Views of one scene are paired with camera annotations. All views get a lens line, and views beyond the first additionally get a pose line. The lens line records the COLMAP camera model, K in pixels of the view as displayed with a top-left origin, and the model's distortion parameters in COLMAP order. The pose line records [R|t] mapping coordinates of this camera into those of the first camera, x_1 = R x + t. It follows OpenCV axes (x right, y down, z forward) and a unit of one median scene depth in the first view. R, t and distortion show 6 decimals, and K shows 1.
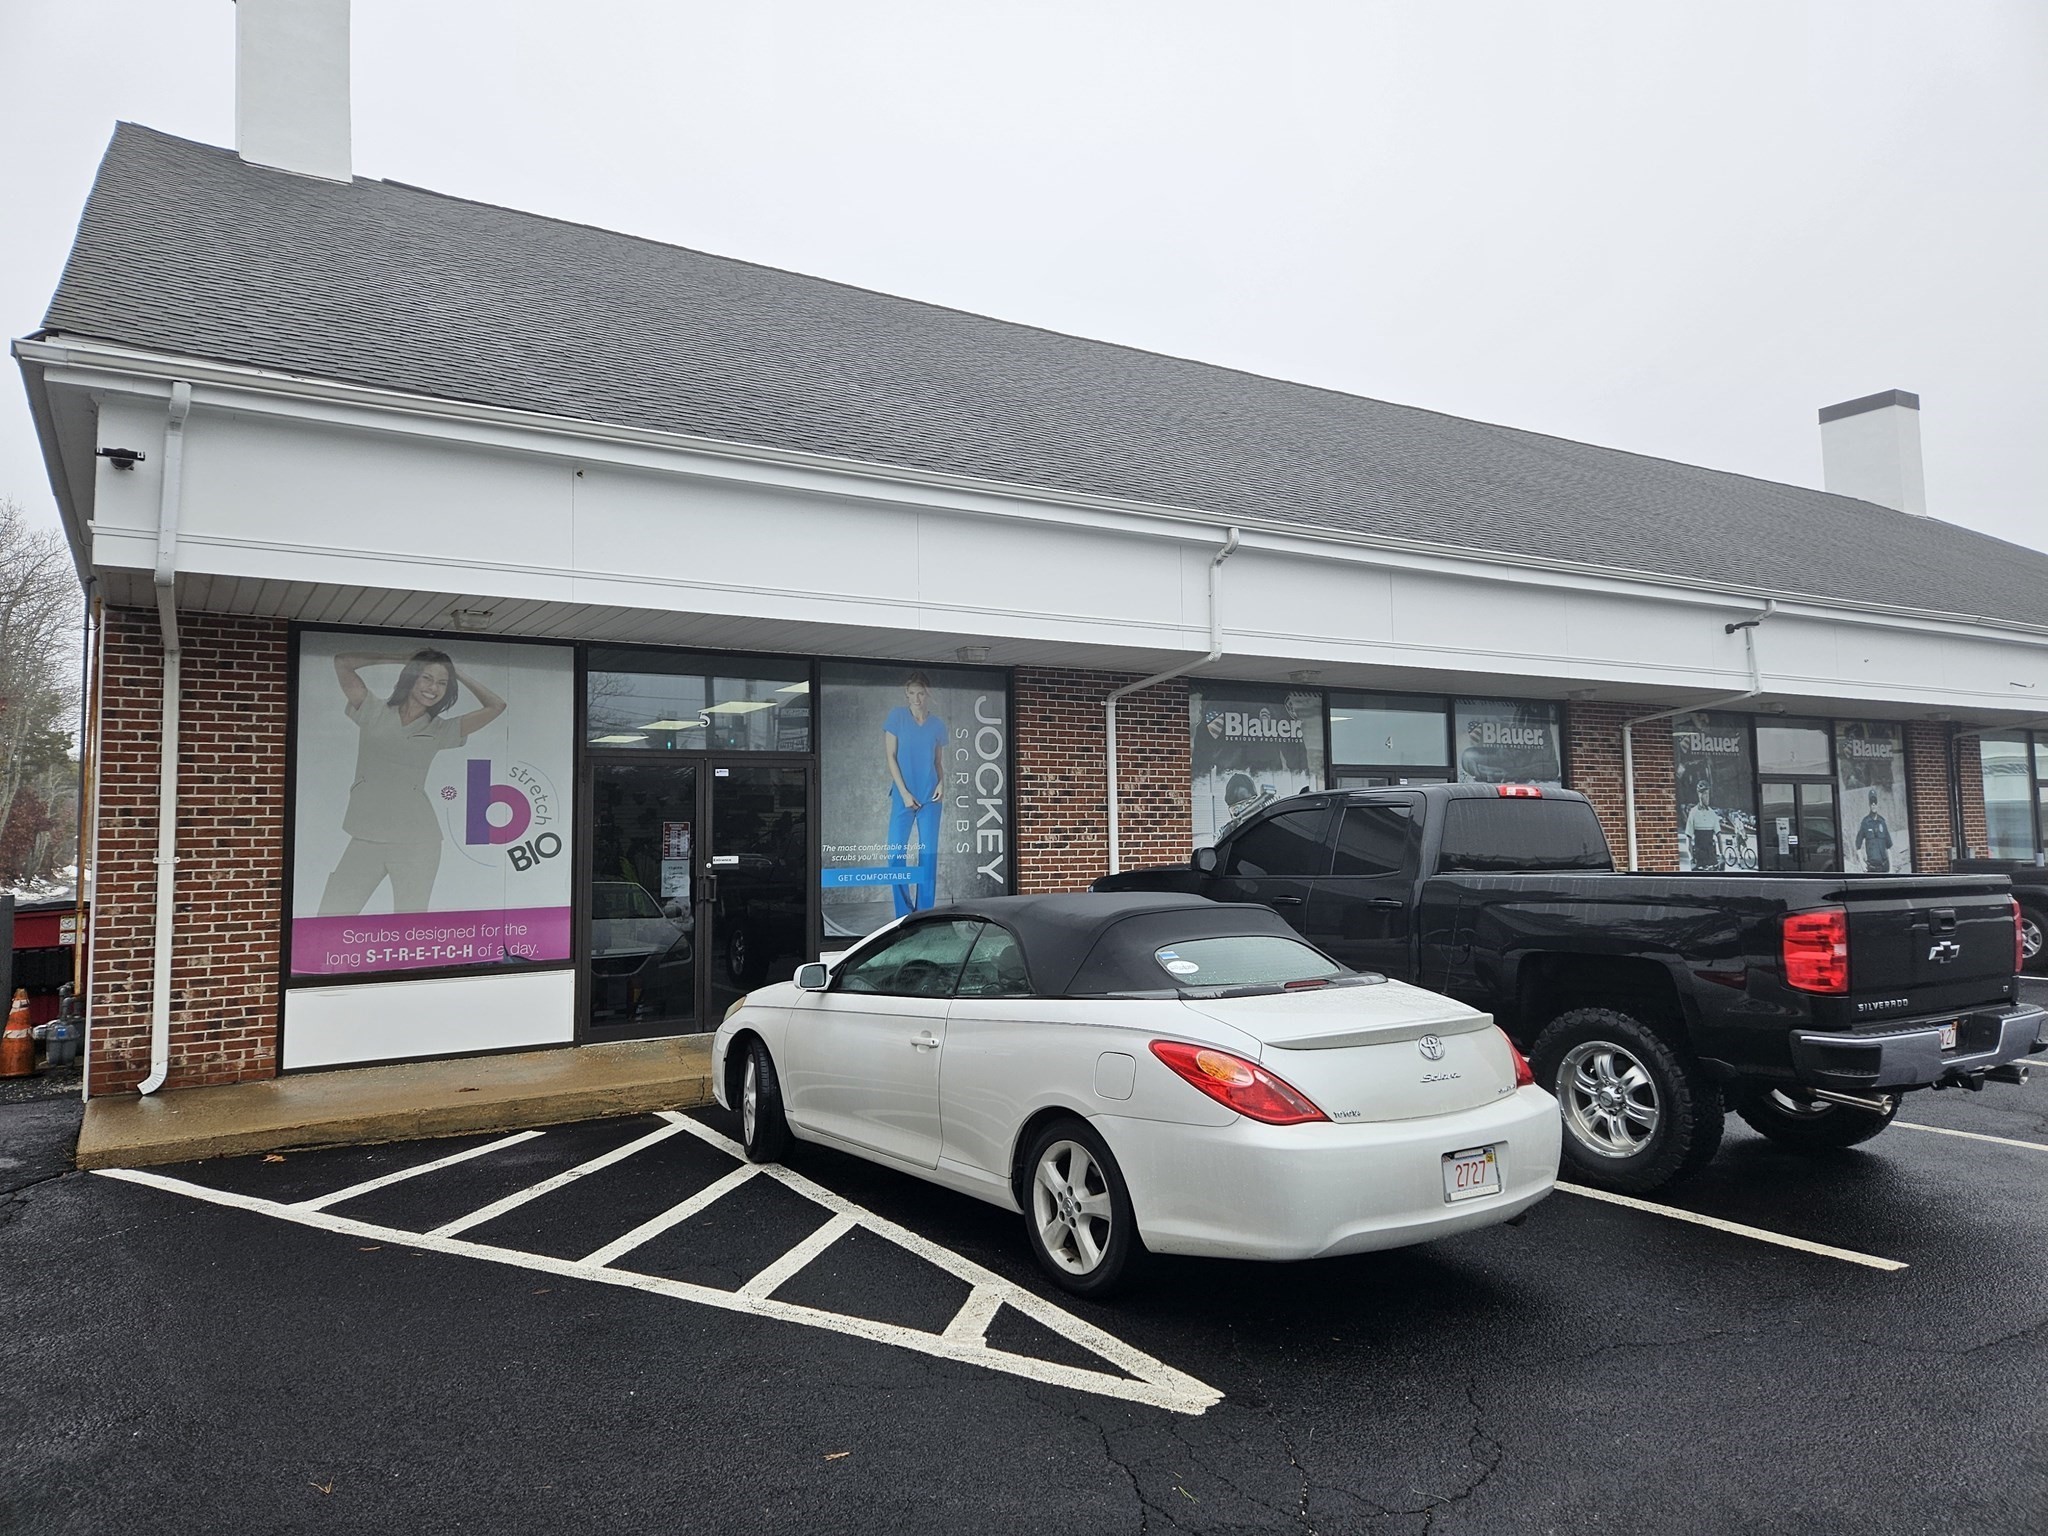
lens RADIAL K [[1350.4, 0, 1021.1], [0, 1350.4, 756.8], [0, 0, 1]] dist [0.085341, -0.069717]
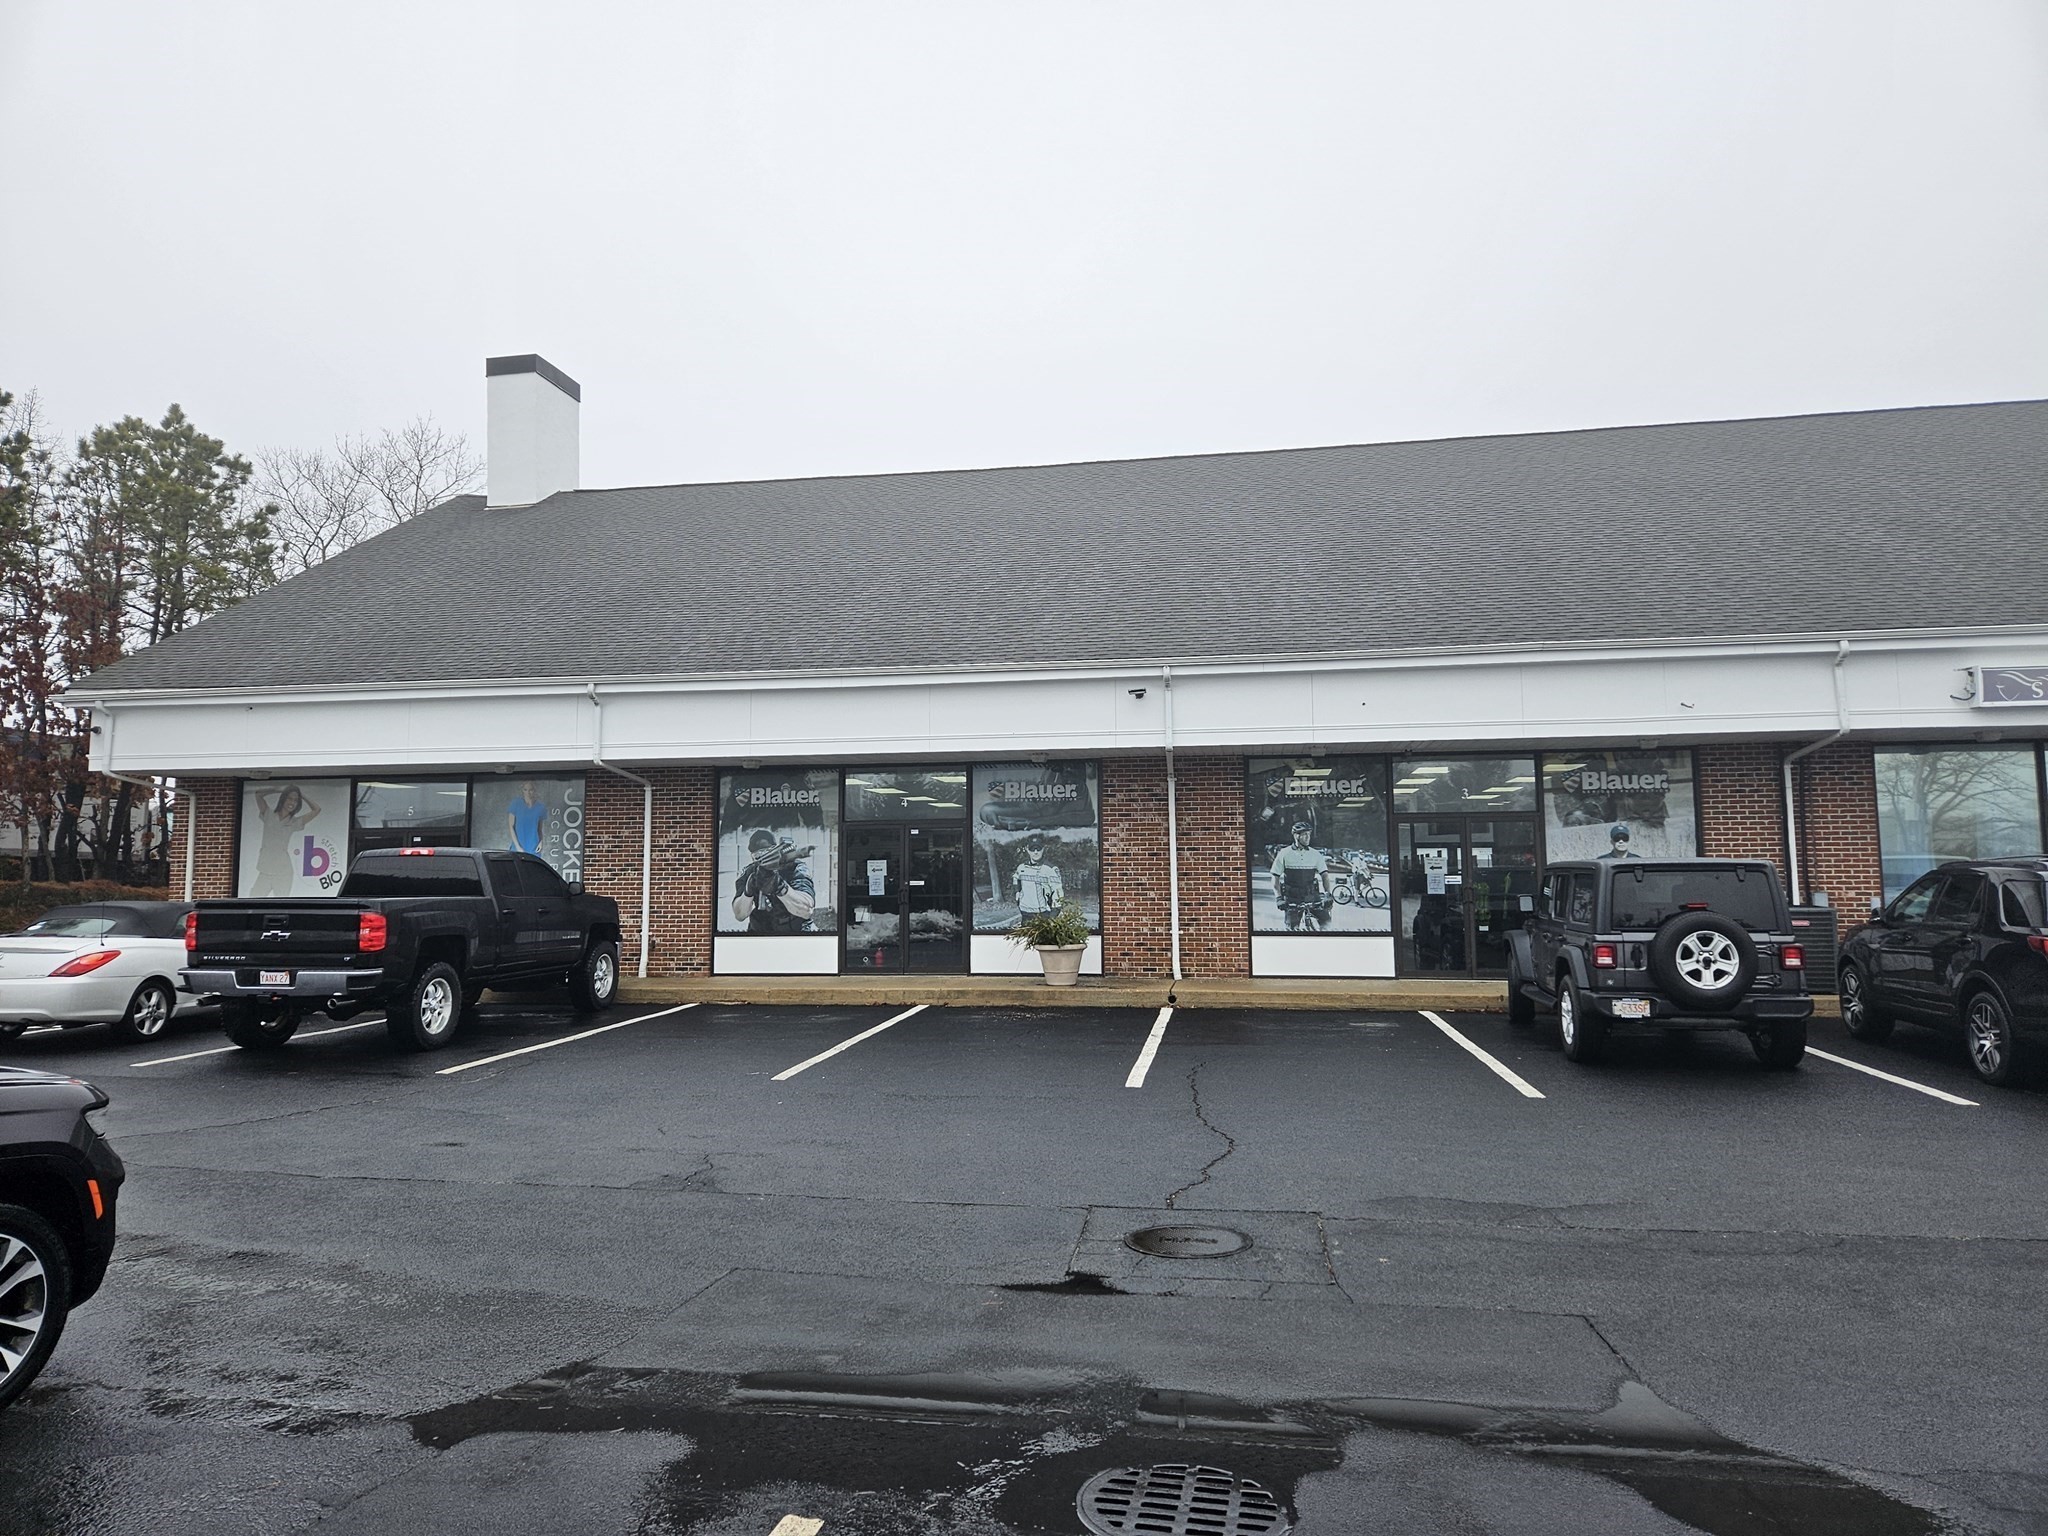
lens RADIAL K [[1350.4, 0, 1021.1], [0, 1350.4, 756.8], [0, 0, 1]] dist [0.085341, -0.069717]
pose [[0.751047, -0.048493, -0.658465, 1.334425], [0.035354, 0.998822, -0.033233, -0.007712], [0.659301, 0.001680, 0.751877, 0.094480]]
